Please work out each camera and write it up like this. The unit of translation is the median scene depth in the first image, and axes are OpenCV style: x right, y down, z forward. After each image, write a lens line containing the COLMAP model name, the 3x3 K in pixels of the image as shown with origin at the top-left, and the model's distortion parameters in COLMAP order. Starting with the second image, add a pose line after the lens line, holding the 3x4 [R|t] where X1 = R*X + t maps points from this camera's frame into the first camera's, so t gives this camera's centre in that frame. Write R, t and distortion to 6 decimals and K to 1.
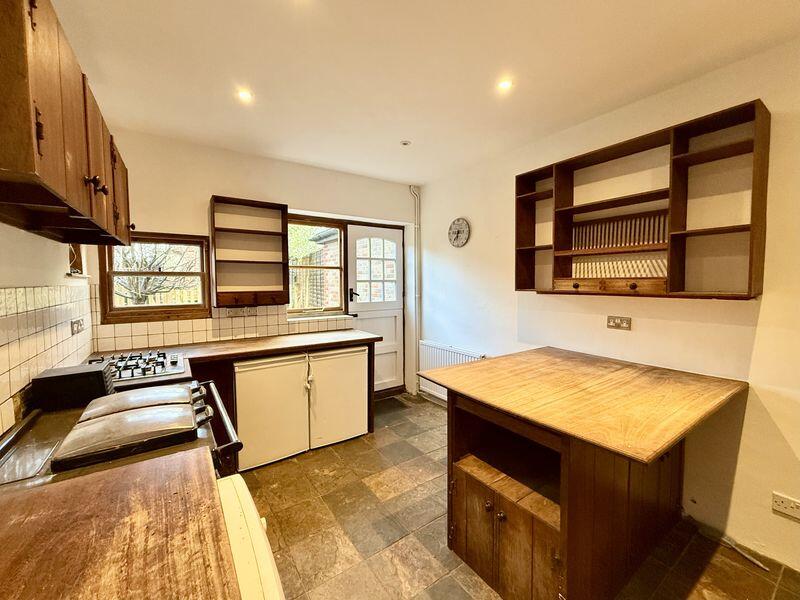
lens RADIAL K [[322.0, 0, 400.4], [0, 322.0, 299.5], [0, 0, 1]] dist [-0.002663, -0.000454]
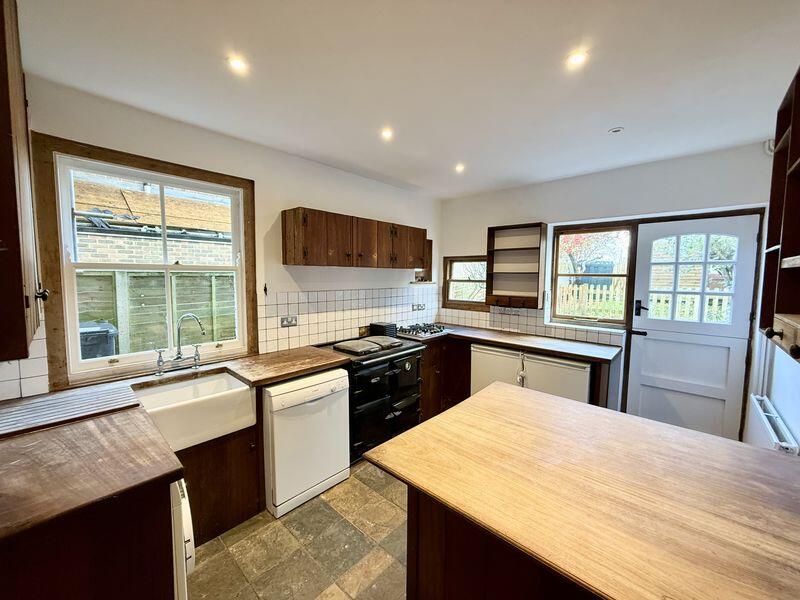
lens RADIAL K [[322.0, 0, 400.4], [0, 322.0, 299.5], [0, 0, 1]] dist [-0.002663, -0.000454]
pose [[0.231626, 0.083173, -0.969243, 0.689822], [-0.066168, 0.995378, 0.069604, -0.072291], [0.970552, 0.048011, 0.236059, 0.278968]]
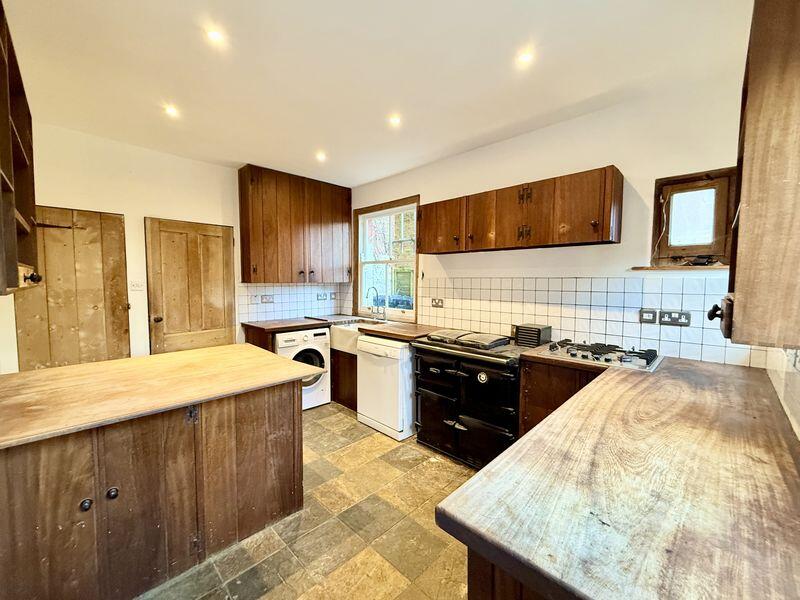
lens RADIAL K [[322.0, 0, 400.4], [0, 322.0, 299.5], [0, 0, 1]] dist [-0.002663, -0.000454]
pose [[-0.981528, 0.014240, -0.190789, 0.010817], [-0.008516, 0.992986, 0.117925, -0.062113], [0.191130, 0.117371, -0.974522, 1.297337]]
